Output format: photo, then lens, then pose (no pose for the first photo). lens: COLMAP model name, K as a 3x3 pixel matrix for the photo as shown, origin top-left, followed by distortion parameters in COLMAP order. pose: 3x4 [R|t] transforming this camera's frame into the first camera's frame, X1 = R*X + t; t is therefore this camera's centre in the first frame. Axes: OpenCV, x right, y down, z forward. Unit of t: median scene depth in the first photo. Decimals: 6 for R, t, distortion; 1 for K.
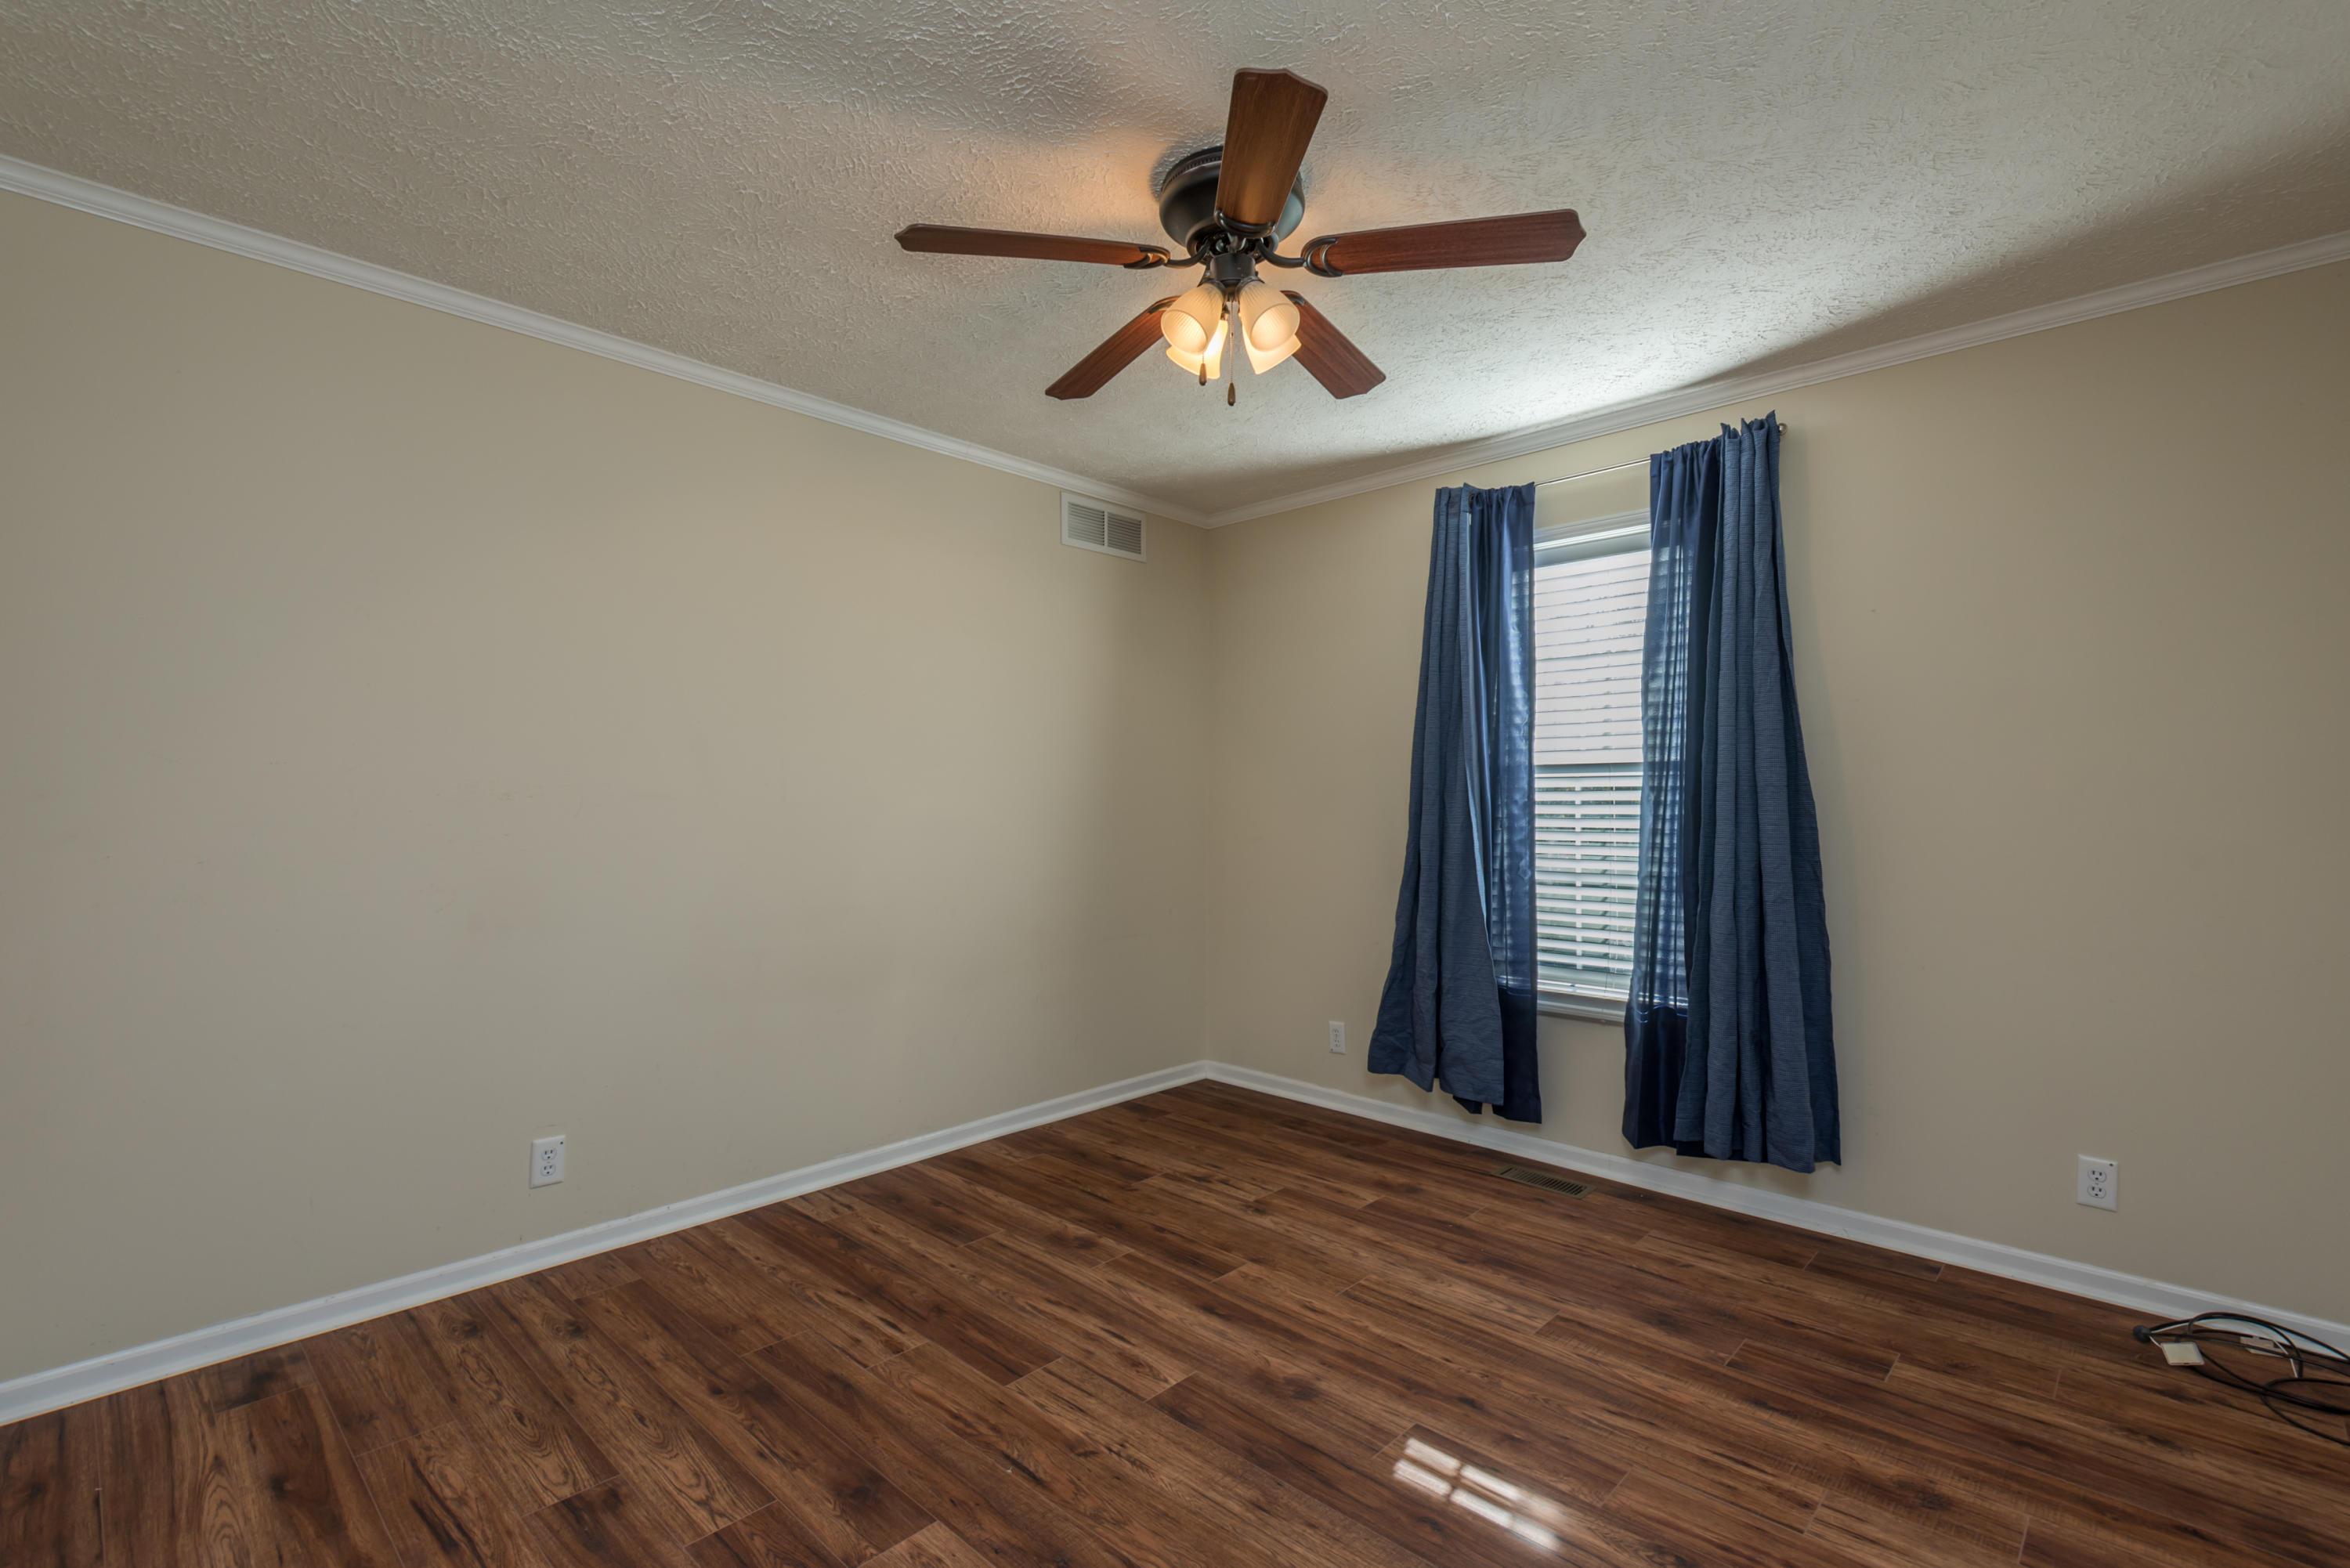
lens RADIAL K [[1064.2, 0, 1171.5], [0, 1064.2, 778.8], [0, 0, 1]] dist [0.022152, -0.007488]
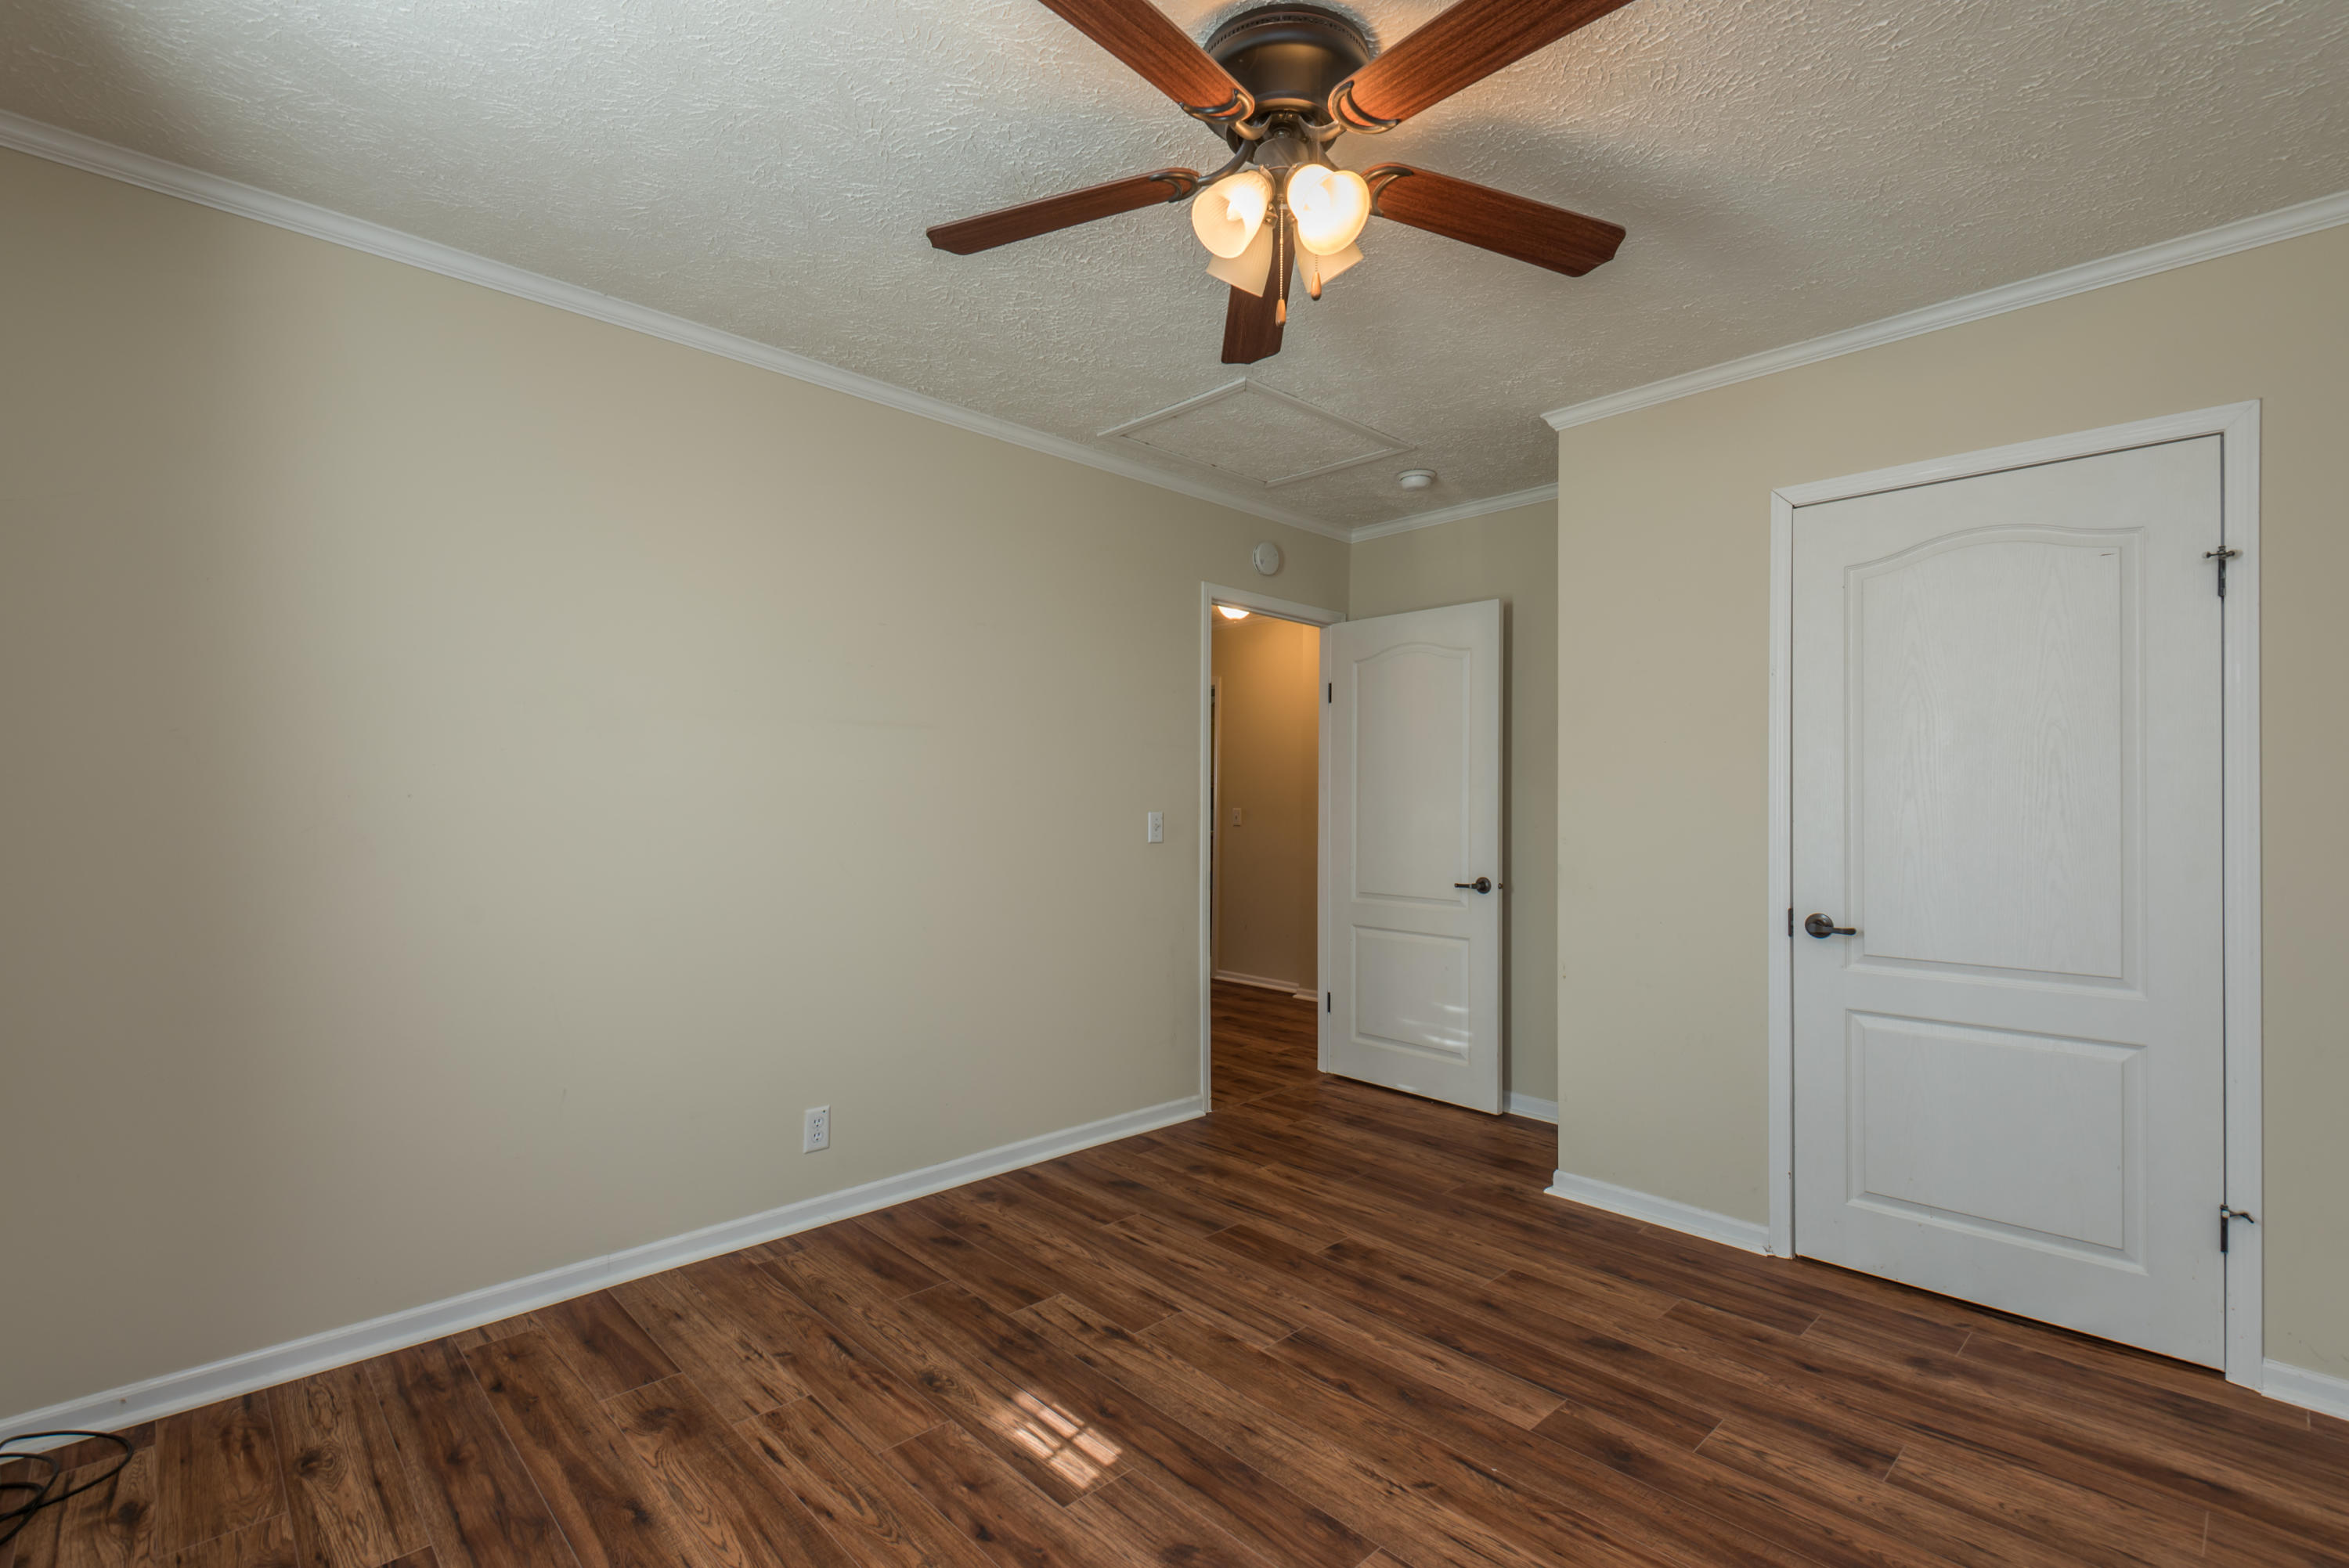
lens RADIAL K [[1063.7, 0, 1176.4], [0, 1063.7, 796.7], [0, 0, 1]] dist [0.022152, -0.007488]
pose [[-0.998998, -0.009721, 0.043677, 0.109592], [-0.010652, 0.999720, -0.021114, 0.034098], [-0.043460, -0.021558, -0.998823, 2.020235]]
